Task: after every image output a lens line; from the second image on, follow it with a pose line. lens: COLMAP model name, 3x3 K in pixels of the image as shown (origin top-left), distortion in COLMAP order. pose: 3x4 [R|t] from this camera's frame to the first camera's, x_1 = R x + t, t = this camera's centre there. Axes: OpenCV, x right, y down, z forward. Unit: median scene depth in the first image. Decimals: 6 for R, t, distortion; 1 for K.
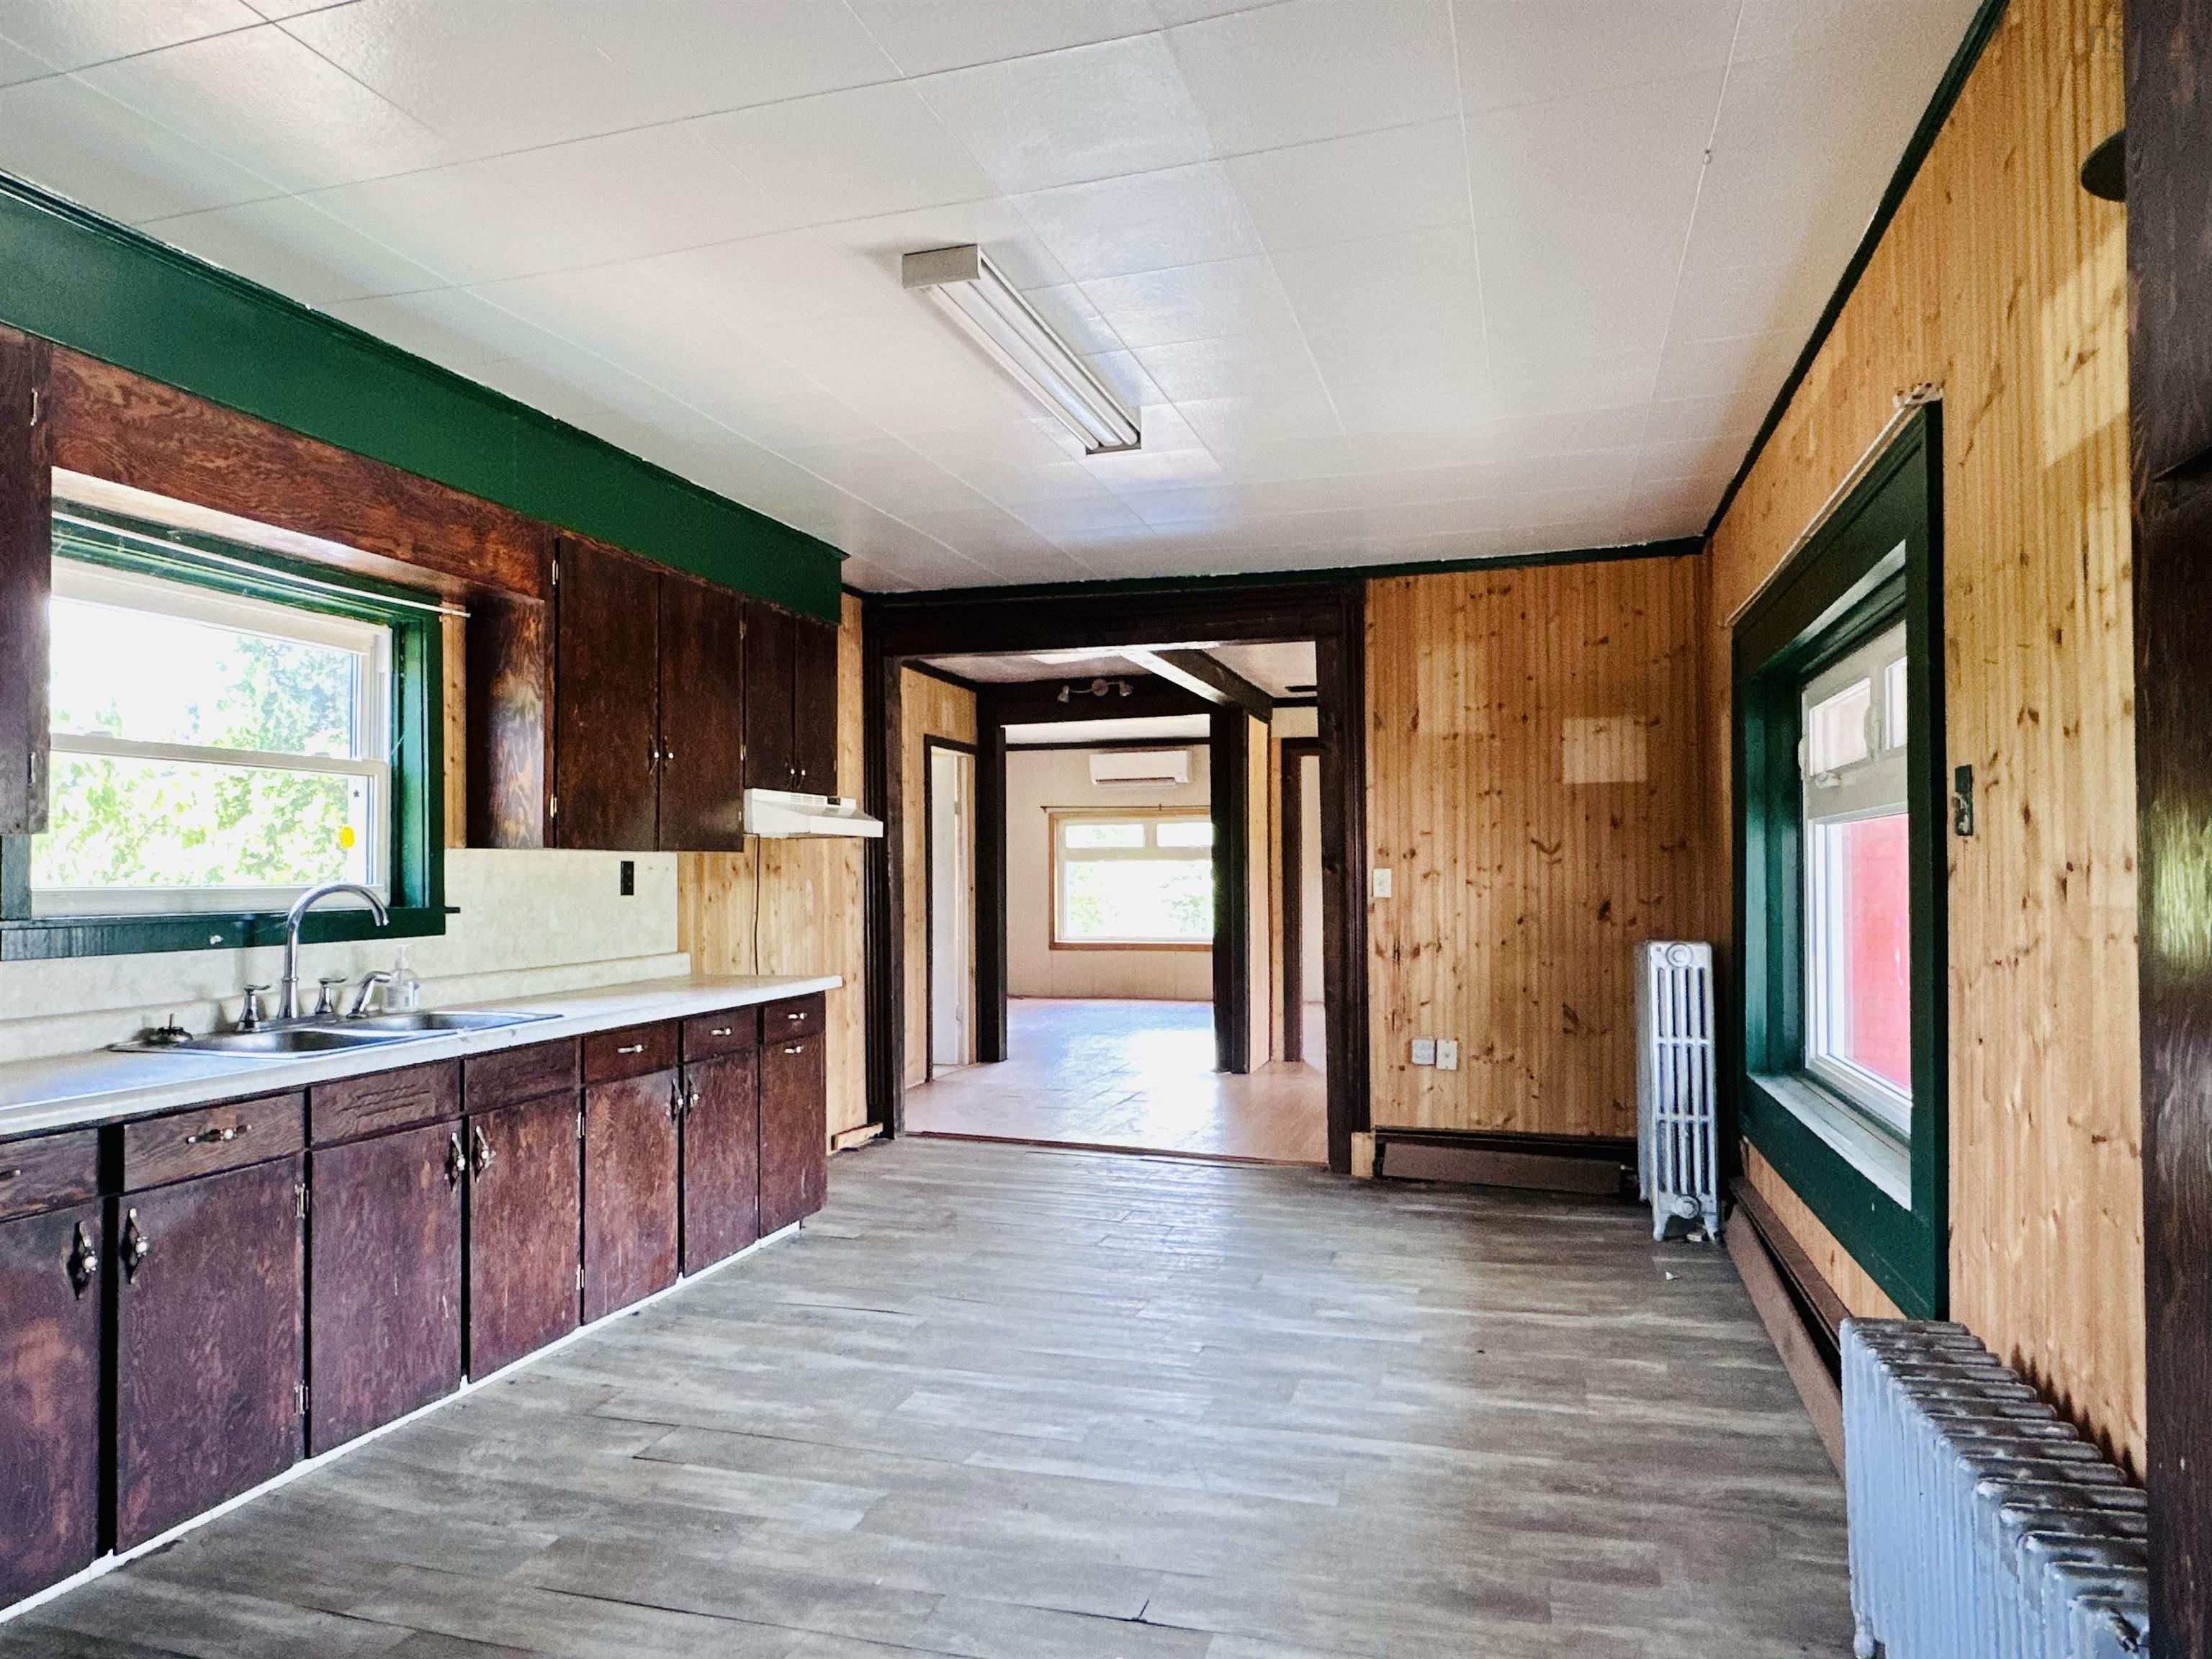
lens RADIAL K [[1374.0, 0, 1104.6], [0, 1374.0, 832.3], [0, 0, 1]] dist [-0.007747, 0.003561]
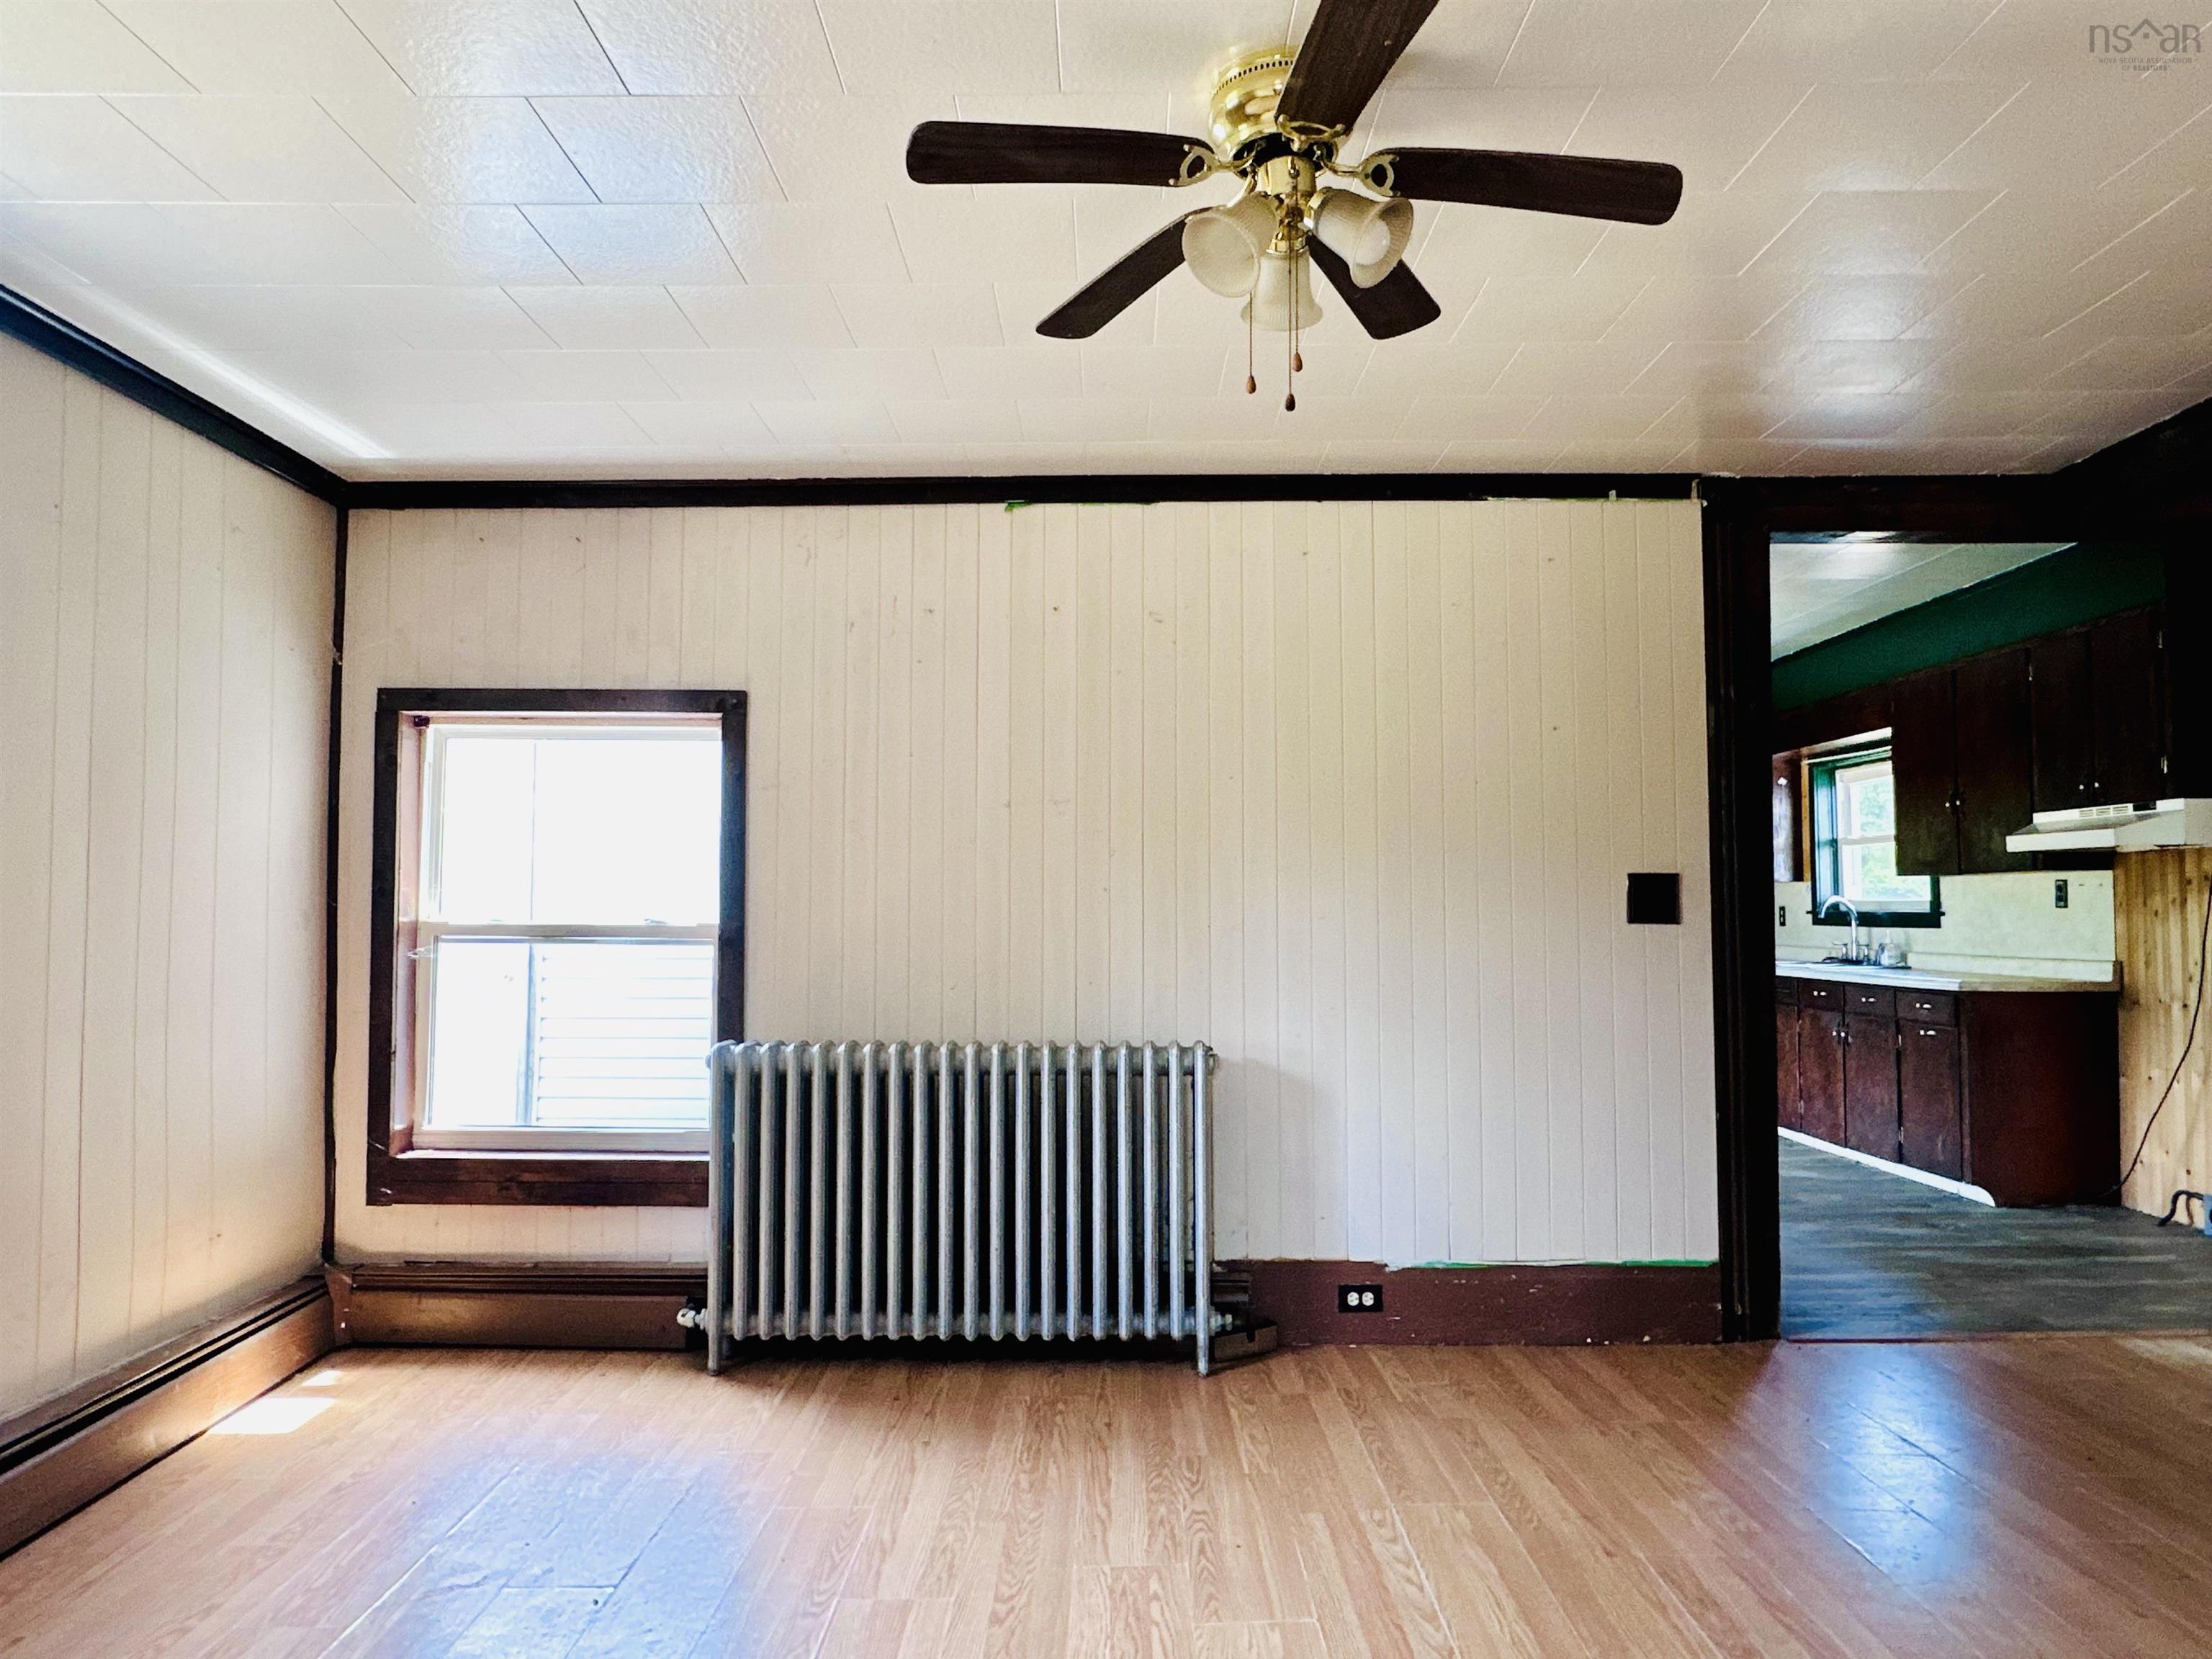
lens RADIAL K [[1406.5, 0, 1095.3], [0, 1406.5, 845.6], [0, 0, 1]] dist [-0.007698, 0.000210]
pose [[-0.956624, -0.006901, -0.291243, 1.179518], [0.014390, 0.997380, -0.070900, 0.094015], [0.290969, -0.072016, -0.954018, 2.737901]]
